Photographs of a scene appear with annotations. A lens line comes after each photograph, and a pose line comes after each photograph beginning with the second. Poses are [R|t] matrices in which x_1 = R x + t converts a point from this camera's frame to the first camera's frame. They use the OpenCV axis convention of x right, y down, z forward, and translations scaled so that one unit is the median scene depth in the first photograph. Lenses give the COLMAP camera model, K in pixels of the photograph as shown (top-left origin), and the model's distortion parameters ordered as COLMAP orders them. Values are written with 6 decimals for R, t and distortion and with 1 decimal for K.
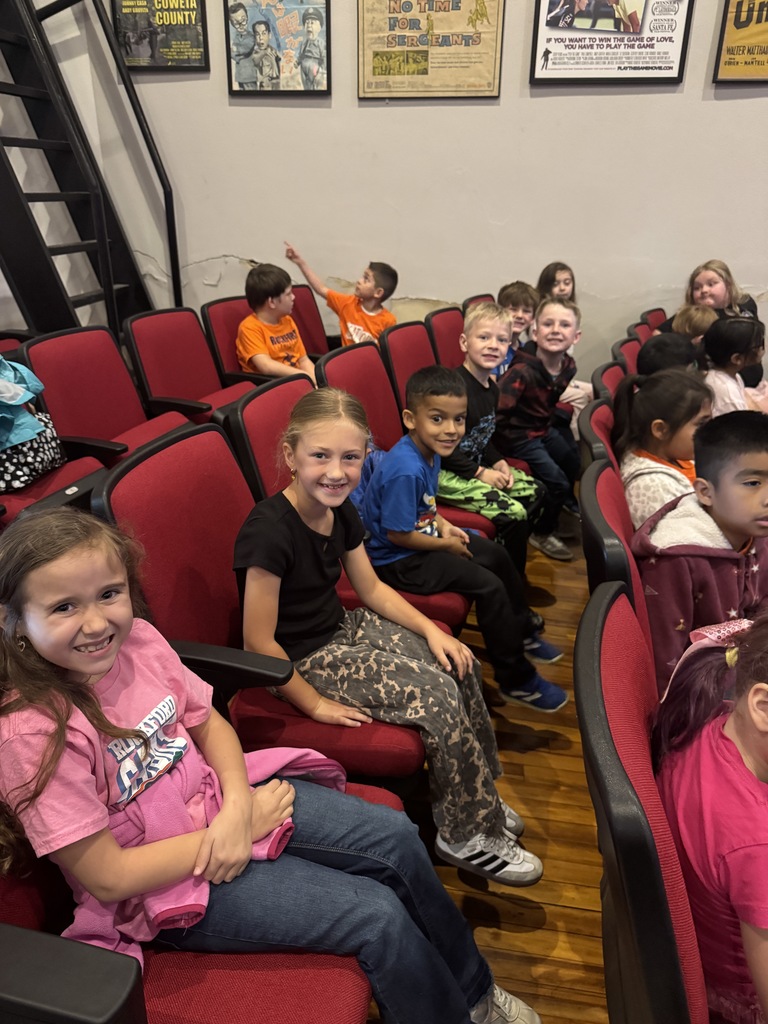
lens RADIAL K [[713.1, 0, 375.4], [0, 713.1, 507.5], [0, 0, 1]] dist [-0.004505, -0.002580]
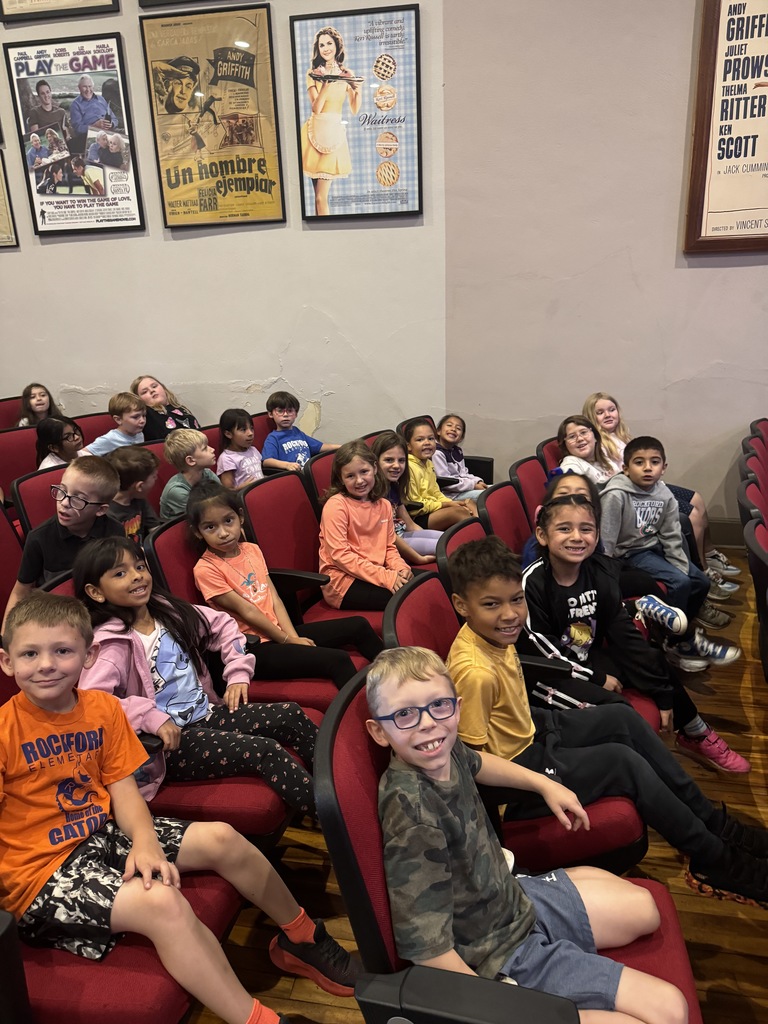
lens RADIAL K [[713.1, 0, 375.4], [0, 713.1, 507.5], [0, 0, 1]] dist [-0.004505, -0.002580]
pose [[0.998986, -0.038167, -0.023892, 0.864581], [0.034830, 0.991264, -0.127212, 0.072628], [0.028538, 0.126251, 0.991588, -0.190028]]
